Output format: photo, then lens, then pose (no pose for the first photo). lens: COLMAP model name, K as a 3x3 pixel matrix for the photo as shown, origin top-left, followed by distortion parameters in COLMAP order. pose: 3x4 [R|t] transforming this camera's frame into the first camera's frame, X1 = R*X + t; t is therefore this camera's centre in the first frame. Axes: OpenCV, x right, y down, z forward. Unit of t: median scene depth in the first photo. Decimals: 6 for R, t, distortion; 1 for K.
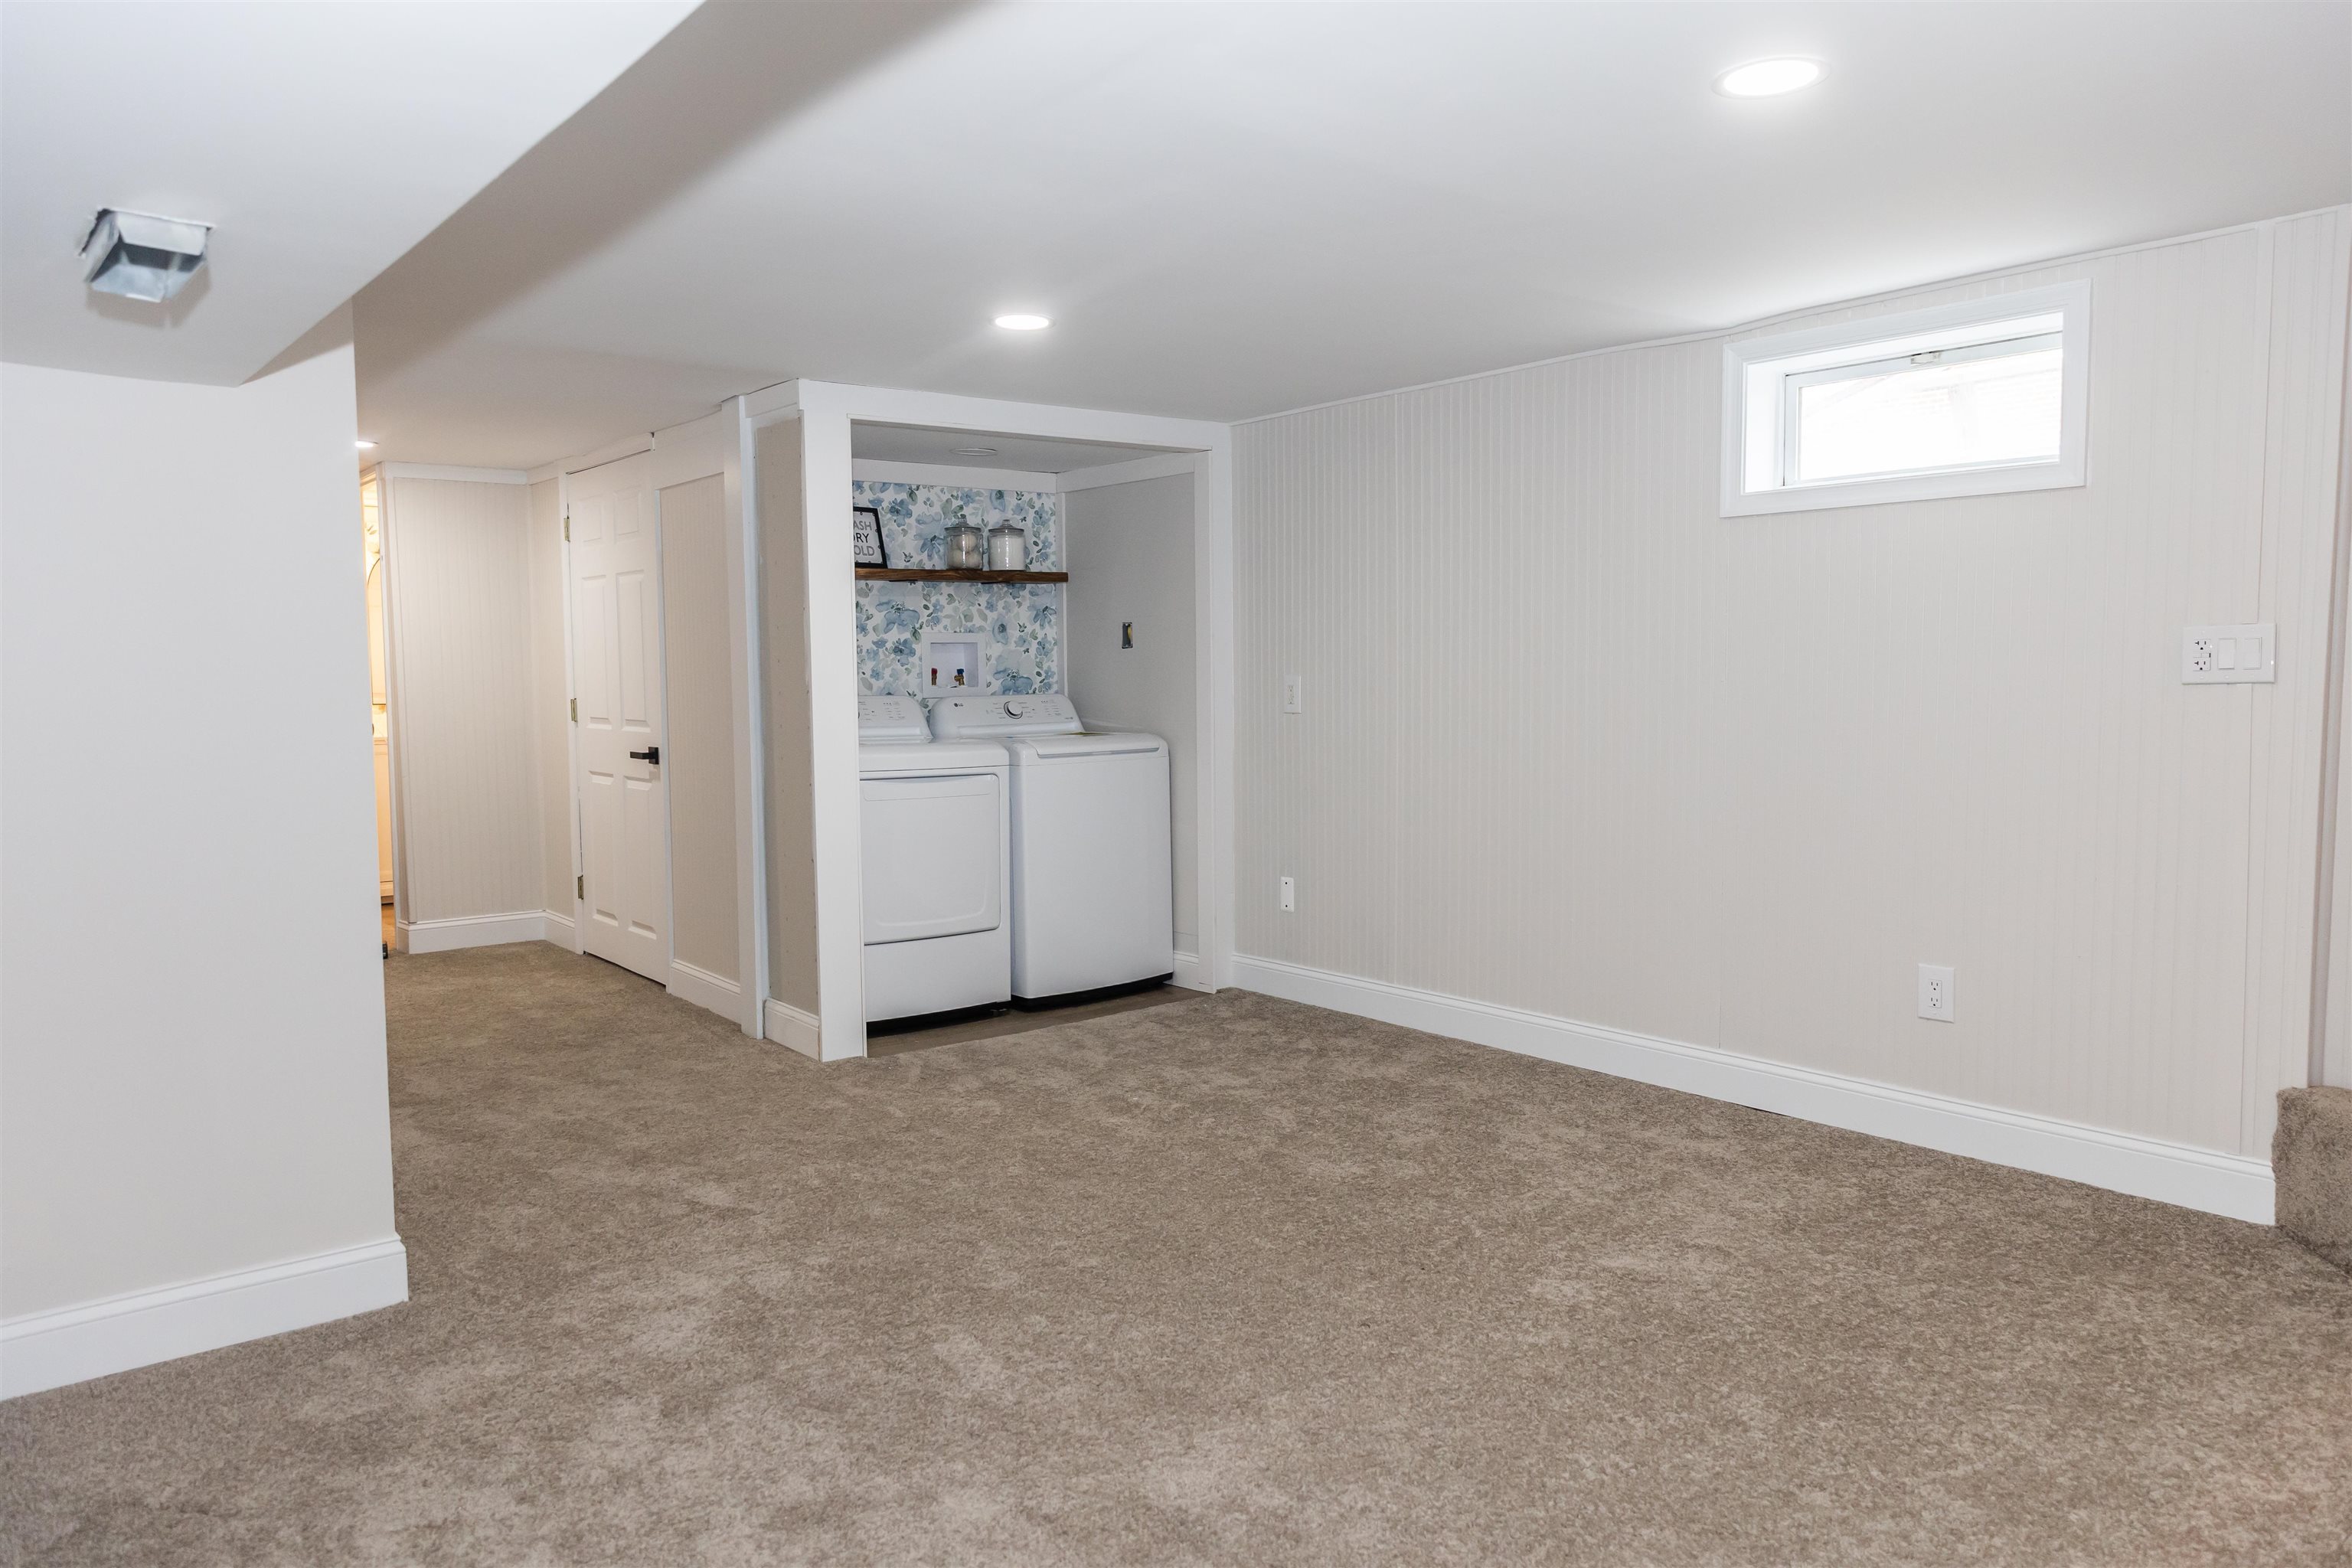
lens RADIAL K [[1562.4, 0, 1181.1], [0, 1562.4, 778.7], [0, 0, 1]] dist [0.009807, 0.003136]
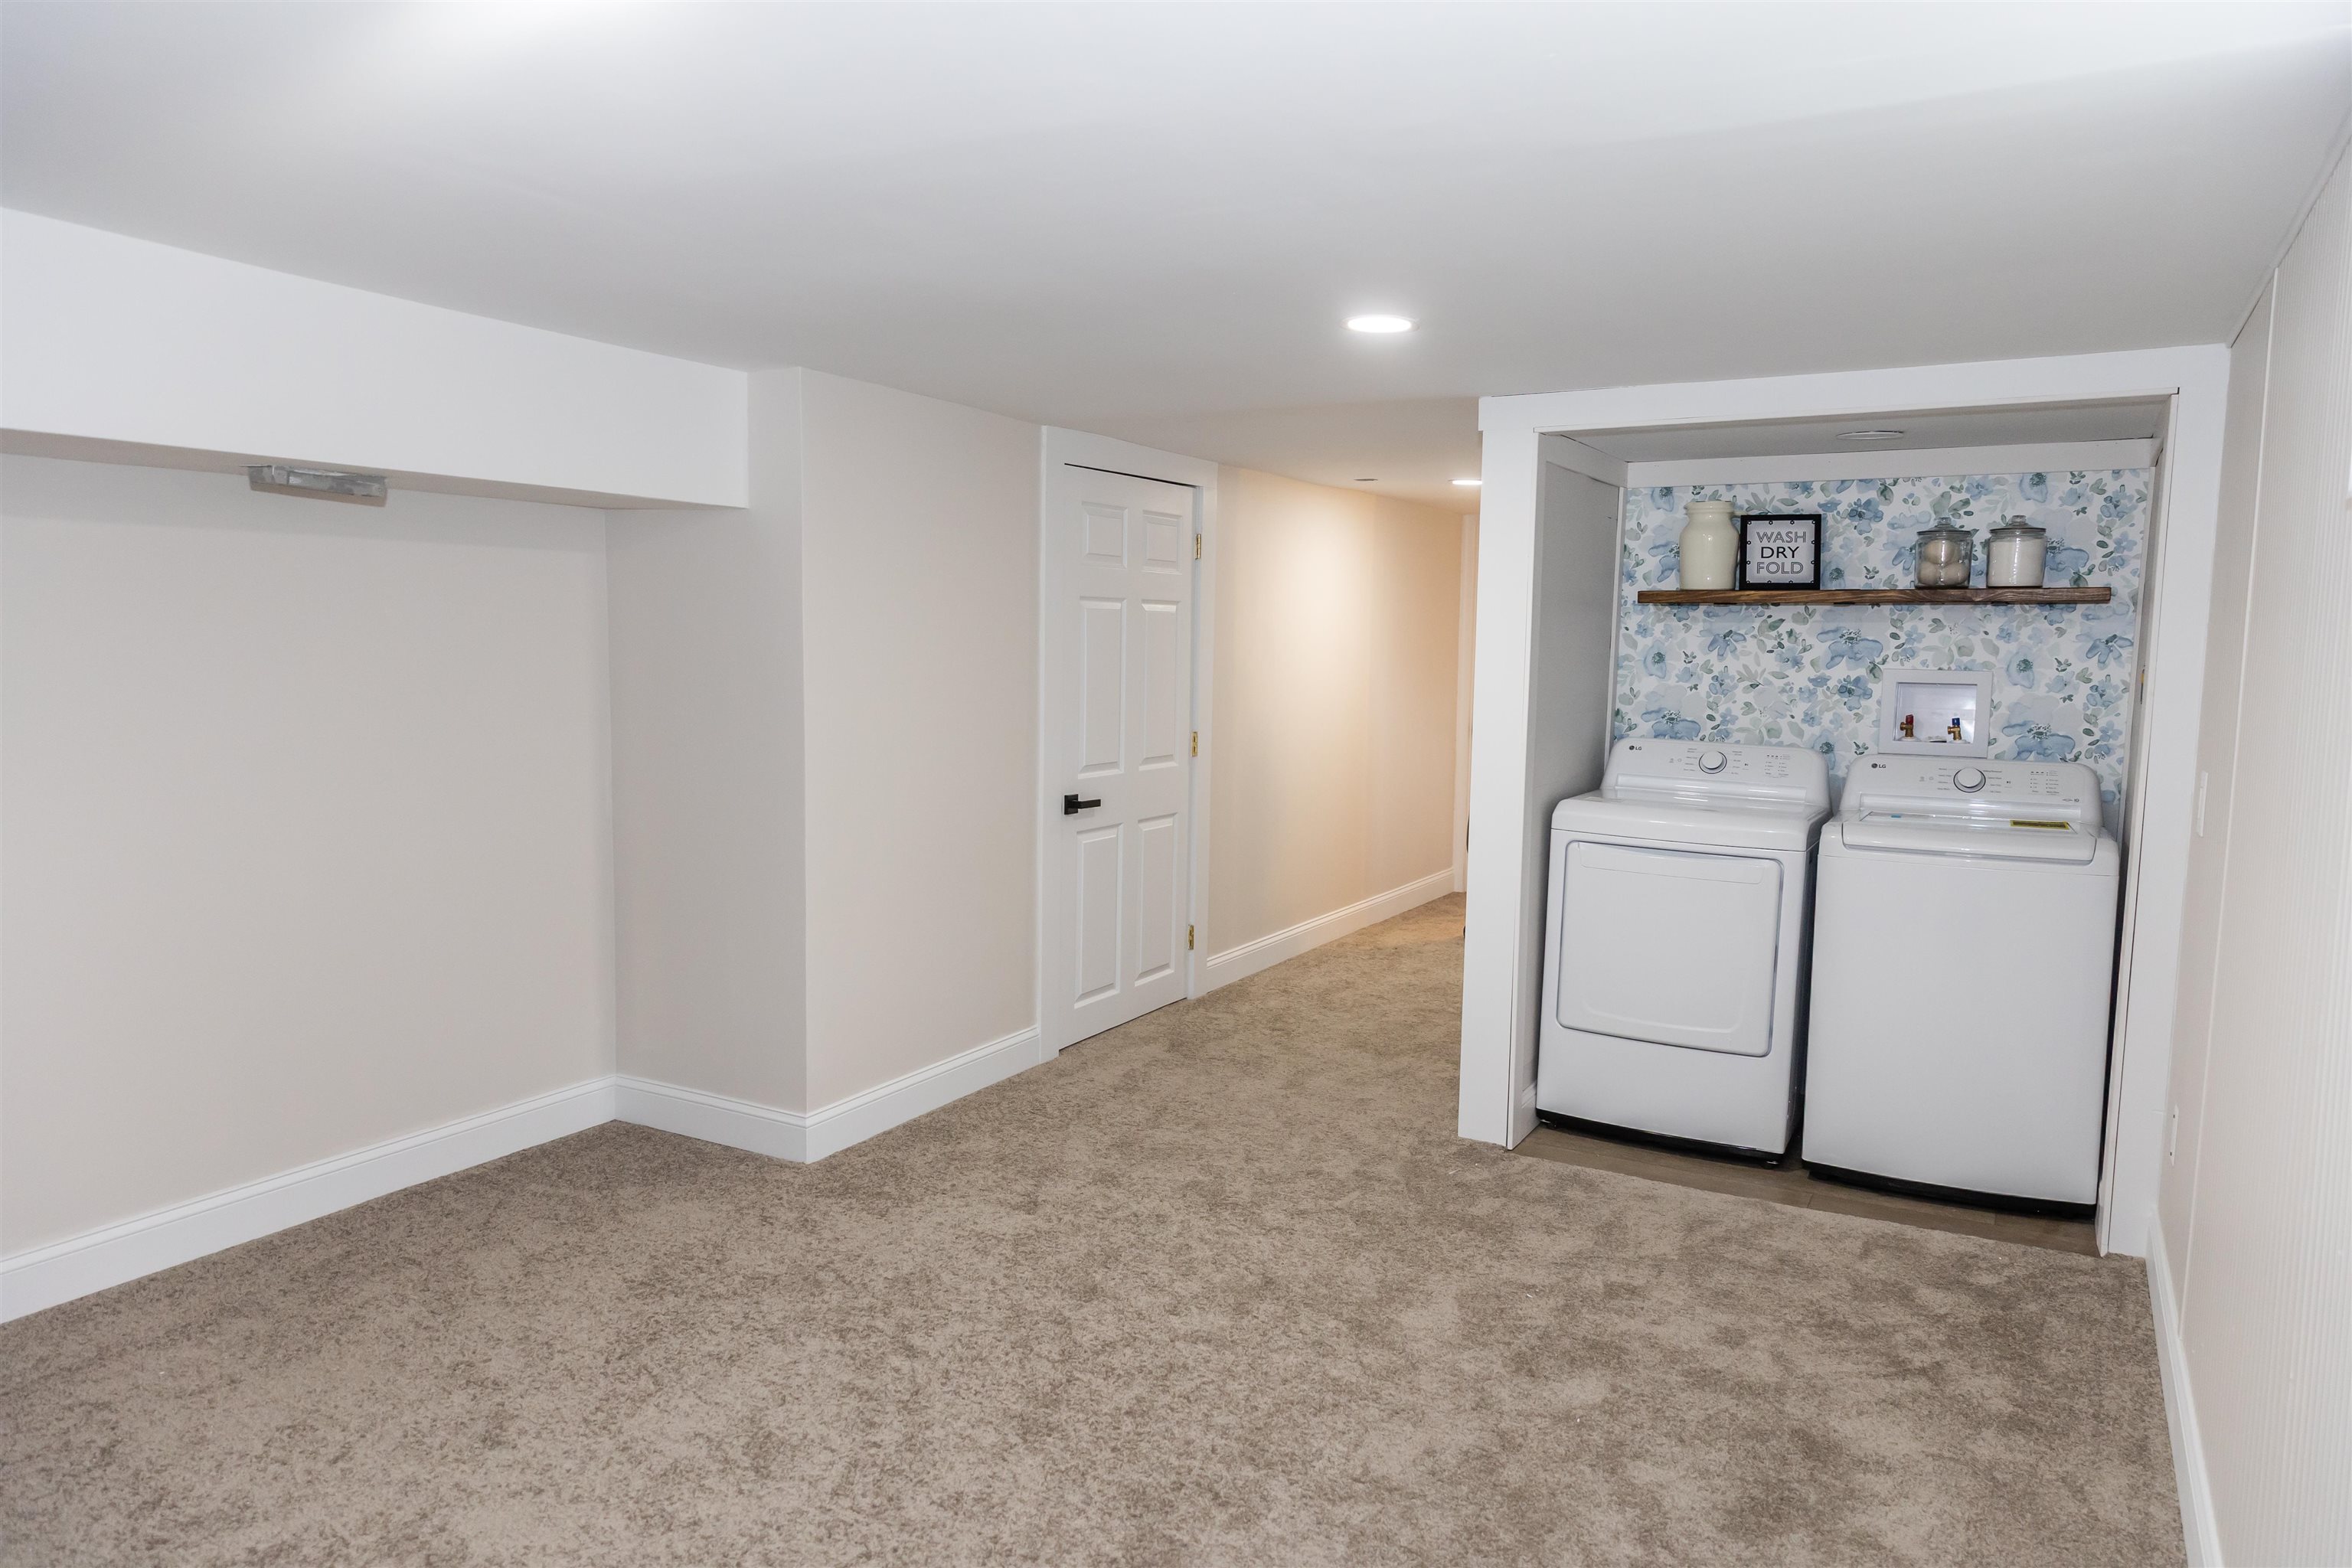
lens RADIAL K [[1562.4, 0, 1179.5], [0, 1562.4, 791.6], [0, 0, 1]] dist [0.009807, 0.003136]
pose [[0.371420, 0.110266, -0.921894, 0.431077], [-0.089017, 0.992578, 0.082857, -0.066614], [0.924188, 0.051289, 0.378479, 0.386175]]
